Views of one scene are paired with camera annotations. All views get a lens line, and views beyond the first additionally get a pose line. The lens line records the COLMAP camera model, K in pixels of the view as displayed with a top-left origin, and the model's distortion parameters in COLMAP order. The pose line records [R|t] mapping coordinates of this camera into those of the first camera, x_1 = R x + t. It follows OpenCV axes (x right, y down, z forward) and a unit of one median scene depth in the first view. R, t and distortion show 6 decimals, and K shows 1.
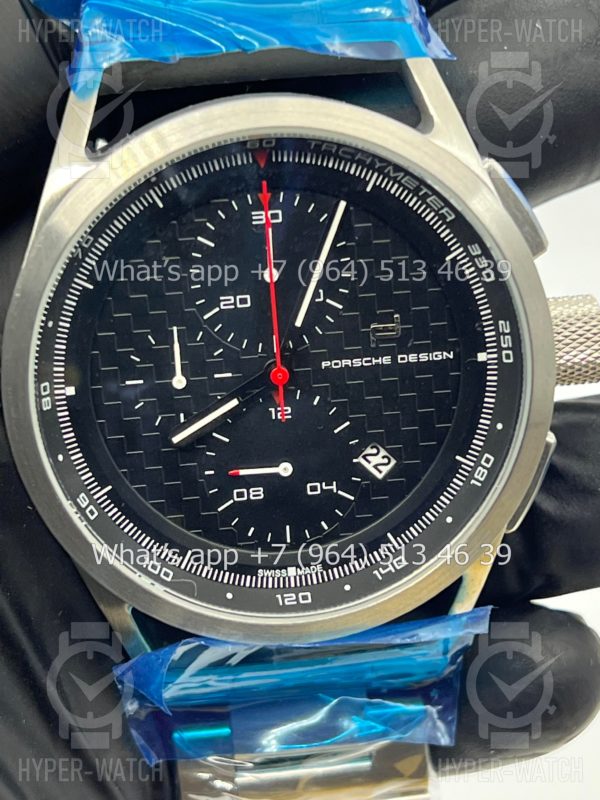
lens RADIAL K [[1902.3, 0, 296.7], [0, 1902.3, 398.8], [0, 0, 1]] dist [0.283372, 0.000000]
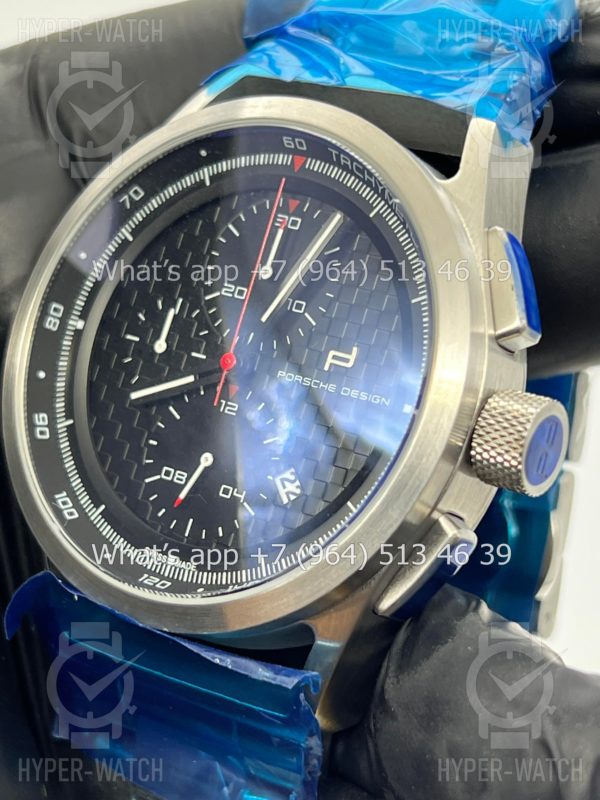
lens RADIAL K [[1902.3, 0, 298.4], [0, 1902.3, 397.1], [0, 0, 1]] dist [0.283372, 0.000000]
pose [[0.742090, 0.256803, -0.619156, 0.640366], [-0.457245, 0.869361, -0.187452, 0.174403], [0.490132, 0.422212, 0.762566, 0.257102]]
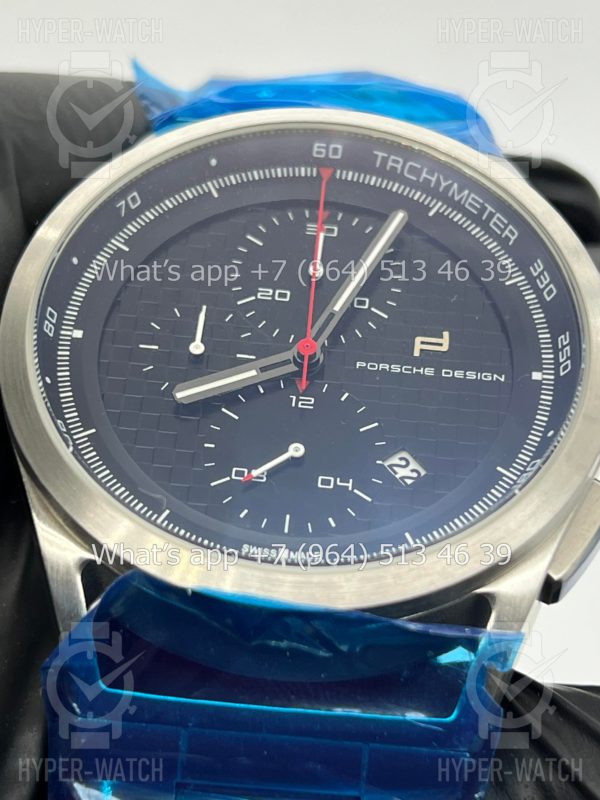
lens RADIAL K [[1902.3, 0, 293.7], [0, 1902.3, 405.6], [0, 0, 1]] dist [0.283372, 0.000000]
pose [[0.984667, 0.099212, -0.143487, 0.115347], [-0.171820, 0.693755, -0.699416, 0.631310], [0.030155, 0.713345, 0.700164, 0.387138]]
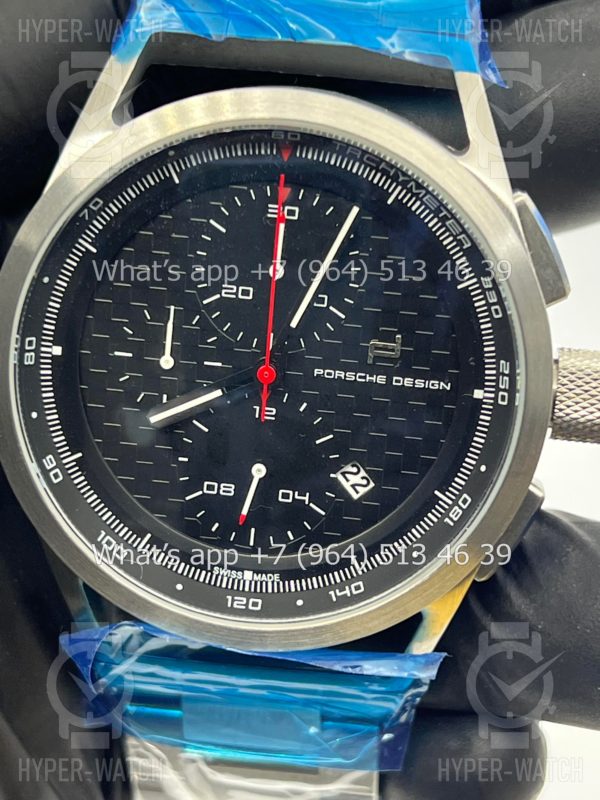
lens RADIAL K [[1902.3, 0, 297.1], [0, 1902.3, 398.8], [0, 0, 1]] dist [0.283372, 0.000000]
pose [[0.975307, 0.183981, -0.122179, 0.126582], [-0.185617, 0.982620, -0.002048, -0.000695], [0.119679, 0.024676, 0.992506, 0.034424]]
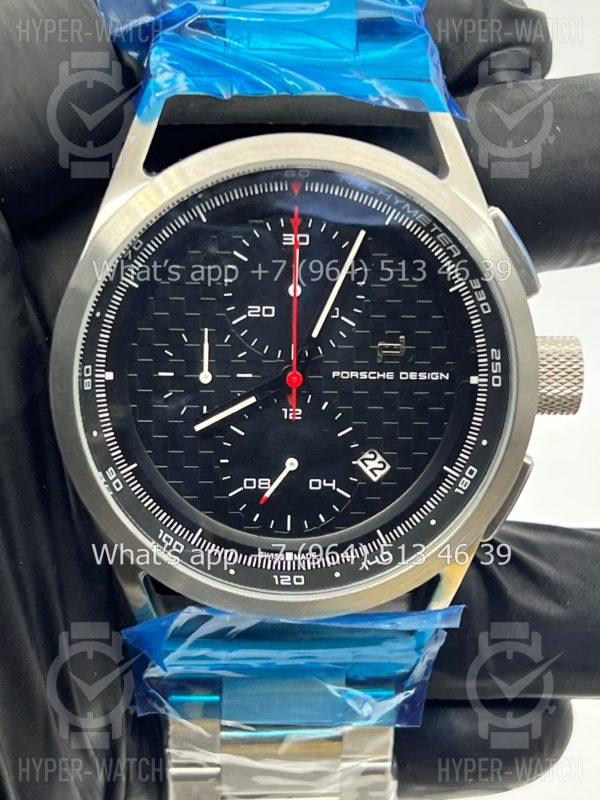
lens RADIAL K [[1902.3, 0, 298.1], [0, 1902.3, 398.5], [0, 0, 1]] dist [0.283372, 0.000000]
pose [[0.995995, 0.089375, -0.002625, -0.002838], [-0.089366, 0.994064, -0.062047, 0.068740], [-0.002936, 0.062033, 0.998070, -0.127396]]
